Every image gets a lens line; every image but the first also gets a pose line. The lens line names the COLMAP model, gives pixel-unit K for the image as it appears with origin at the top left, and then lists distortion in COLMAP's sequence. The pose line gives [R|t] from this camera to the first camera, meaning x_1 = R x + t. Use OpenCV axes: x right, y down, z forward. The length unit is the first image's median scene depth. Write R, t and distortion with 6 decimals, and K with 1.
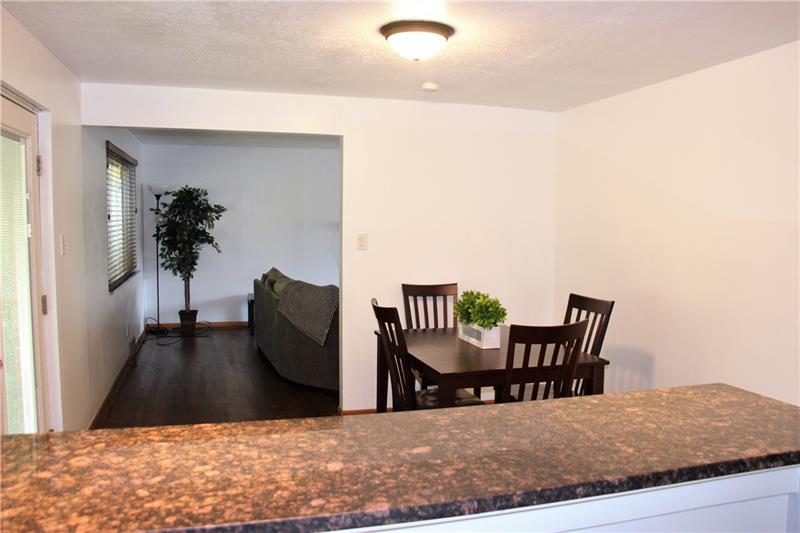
lens RADIAL K [[652.1, 0, 400.0], [0, 652.1, 266.5], [0, 0, 1]] dist [-0.063778, 0.004777]
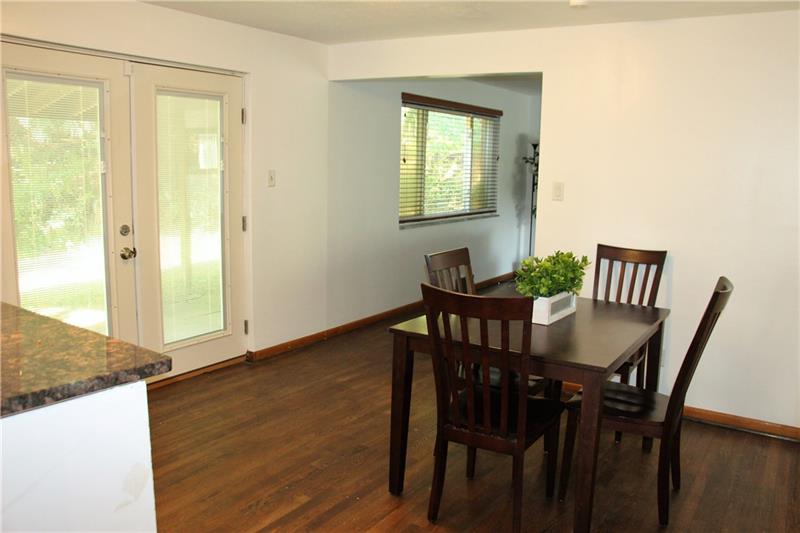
lens RADIAL K [[652.1, 0, 400.0], [0, 652.1, 266.5], [0, 0, 1]] dist [-0.063778, 0.004777]
pose [[0.652716, 0.133795, -0.745695, 0.663405], [-0.082172, 0.990978, 0.105879, -0.019415], [0.753133, -0.007833, 0.657821, 0.359362]]
